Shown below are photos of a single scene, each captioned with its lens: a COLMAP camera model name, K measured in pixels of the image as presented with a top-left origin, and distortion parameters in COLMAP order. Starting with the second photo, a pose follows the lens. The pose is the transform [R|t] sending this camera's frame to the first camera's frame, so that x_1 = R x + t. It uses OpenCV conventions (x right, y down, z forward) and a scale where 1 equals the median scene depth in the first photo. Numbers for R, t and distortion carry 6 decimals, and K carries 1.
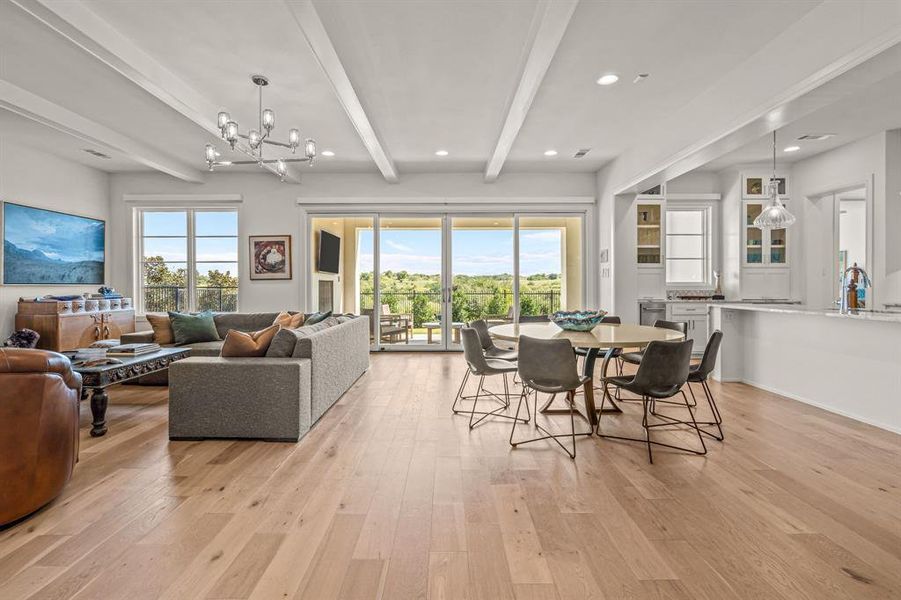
lens RADIAL K [[415.2, 0, 445.3], [0, 415.2, 286.5], [0, 0, 1]] dist [-0.003758, 0.003433]
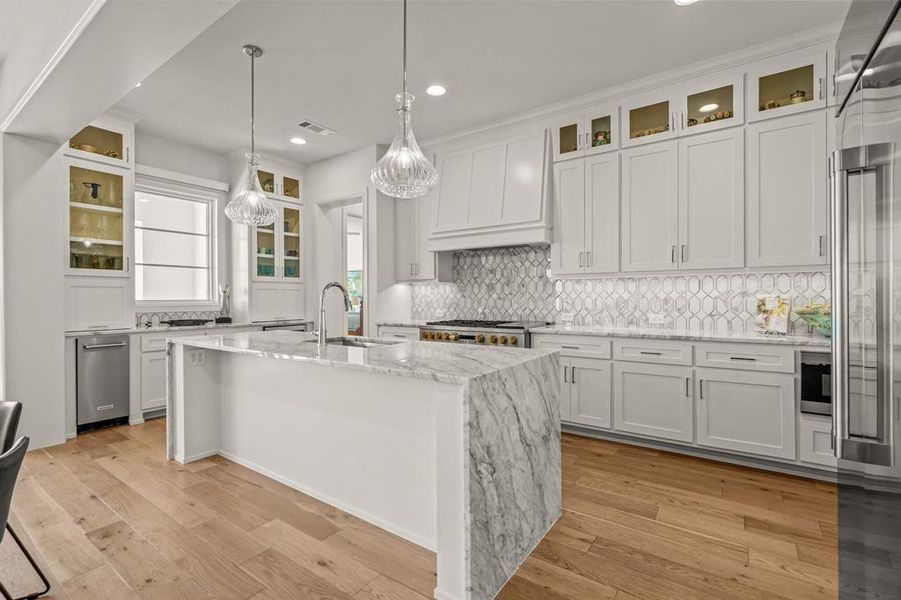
lens RADIAL K [[415.2, 0, 449.6], [0, 415.2, 298.0], [0, 0, 1]] dist [-0.003758, 0.003433]
pose [[0.582321, -0.001256, 0.812958, 0.295172], [0.002490, 0.999997, -0.000239, -0.013269], [-0.812955, 0.002163, 0.582322, 0.236814]]
